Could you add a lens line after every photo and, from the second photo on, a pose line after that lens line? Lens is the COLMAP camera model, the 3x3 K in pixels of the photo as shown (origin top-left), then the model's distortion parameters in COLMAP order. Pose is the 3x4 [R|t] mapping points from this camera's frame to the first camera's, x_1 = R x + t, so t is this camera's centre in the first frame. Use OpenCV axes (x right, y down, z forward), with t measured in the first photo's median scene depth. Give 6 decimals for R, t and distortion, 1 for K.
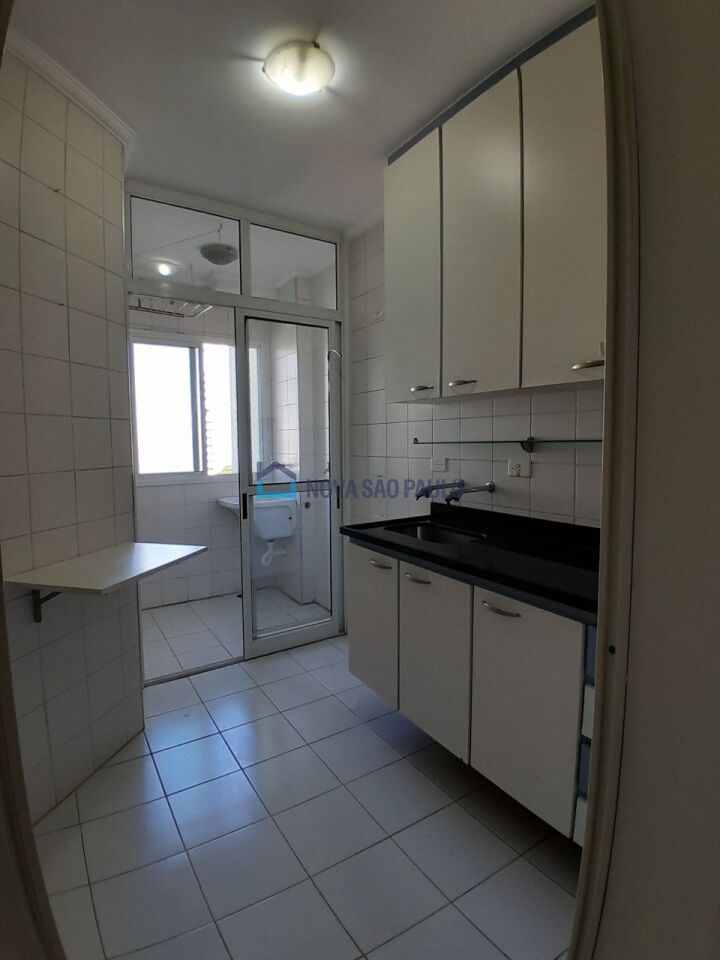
lens RADIAL K [[486.0, 0, 360.0], [0, 486.0, 480.0], [0, 0, 1]] dist [-0.047789, -0.000591]
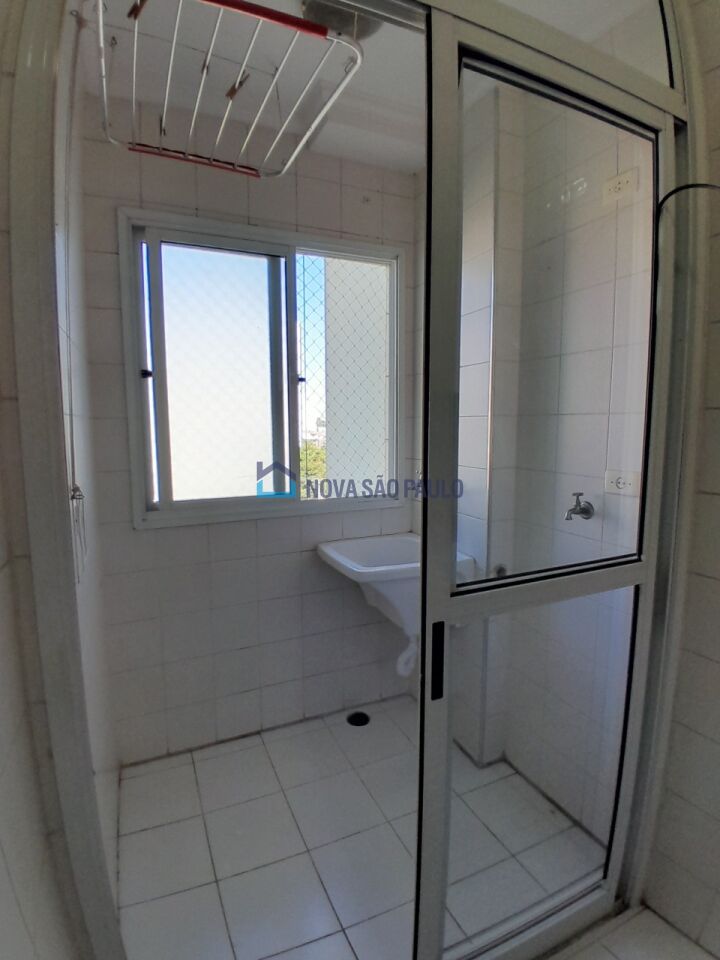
lens RADIAL K [[486.0, 0, 360.0], [0, 486.0, 480.0], [0, 0, 1]] dist [-0.047789, -0.000591]
pose [[0.989943, 0.023398, -0.139515, -0.181465], [-0.018474, 0.999163, 0.036487, -0.056389], [0.140252, -0.033542, 0.989547, 0.499012]]
